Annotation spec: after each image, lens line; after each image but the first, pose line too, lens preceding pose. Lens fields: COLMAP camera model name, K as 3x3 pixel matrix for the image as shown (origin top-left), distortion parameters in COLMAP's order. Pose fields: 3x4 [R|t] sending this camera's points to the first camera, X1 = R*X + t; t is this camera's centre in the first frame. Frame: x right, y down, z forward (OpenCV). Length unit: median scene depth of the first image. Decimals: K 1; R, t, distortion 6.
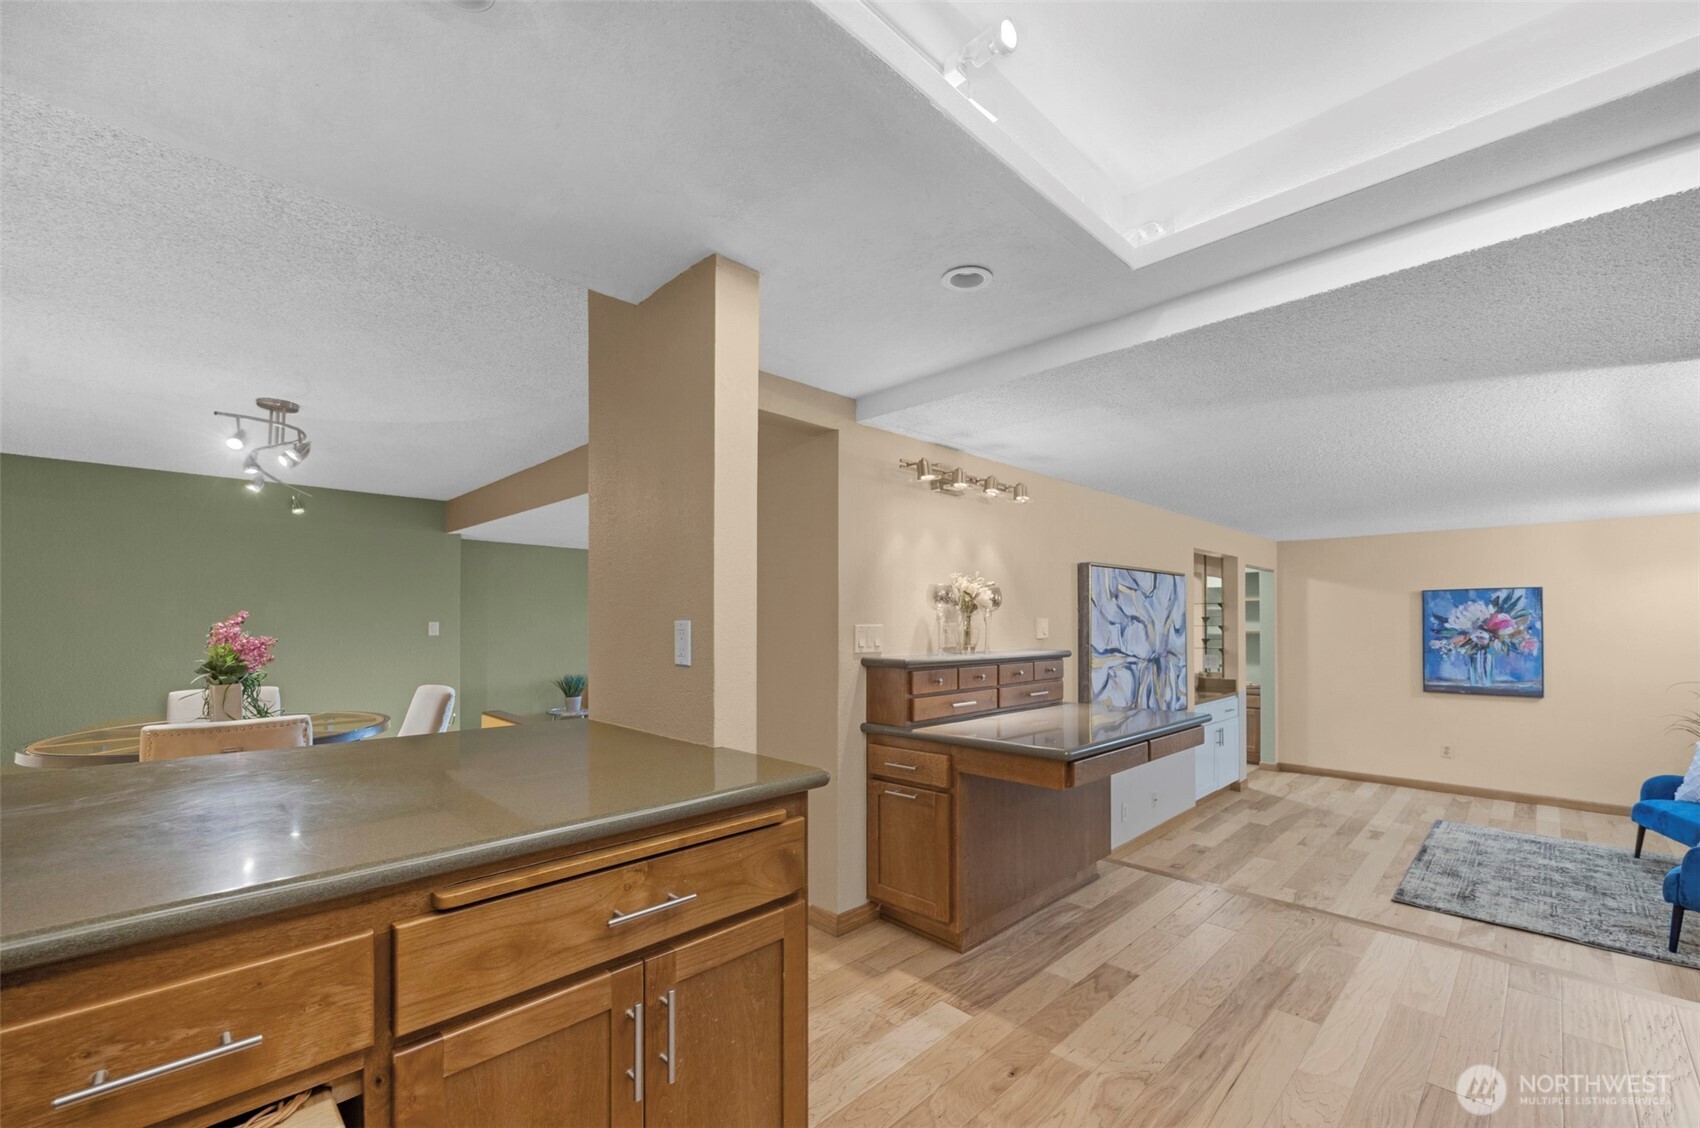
lens RADIAL K [[669.6, 0, 819.5], [0, 669.6, 622.1], [0, 0, 1]] dist [-0.012105, -0.000168]
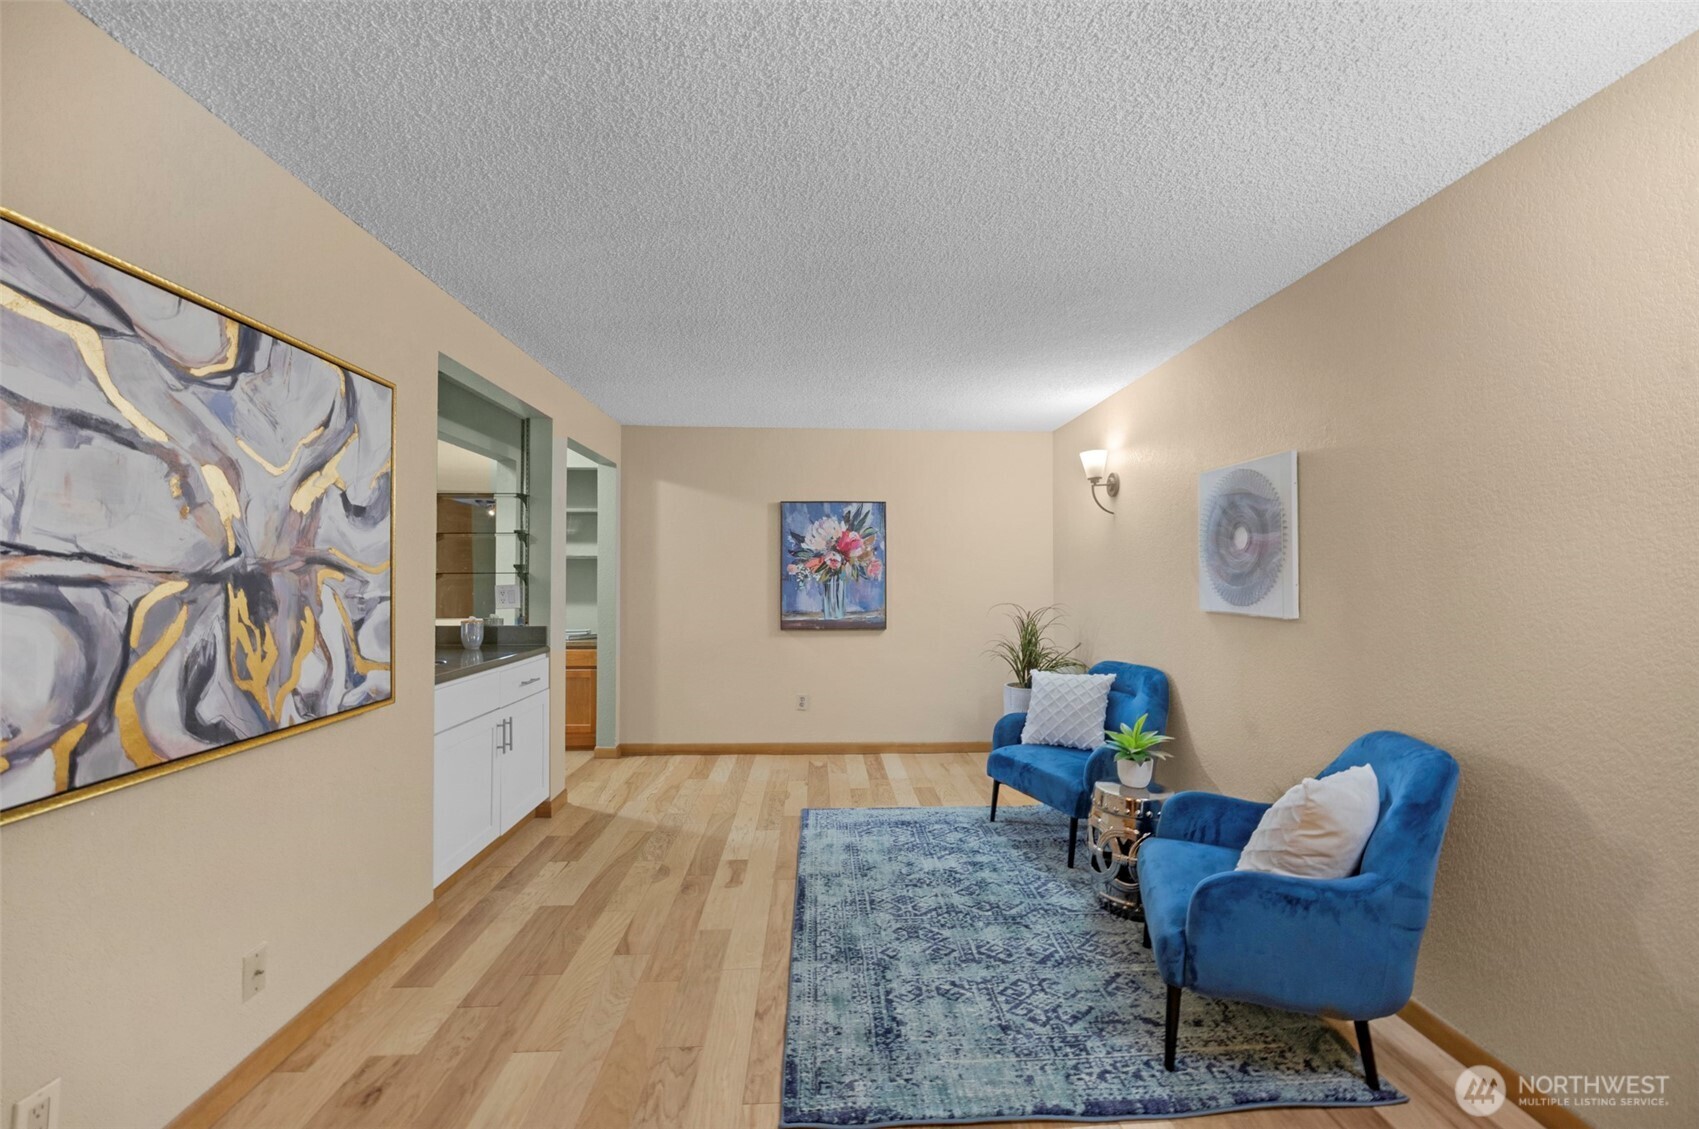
lens RADIAL K [[669.2, 0, 848.2], [0, 669.2, 571.8], [0, 0, 1]] dist [-0.012105, -0.000168]
pose [[0.636585, 0.011682, 0.771118, 0.385308], [-0.006677, 0.999931, -0.009637, 0.047919], [-0.771178, 0.000986, 0.636619, 0.477036]]
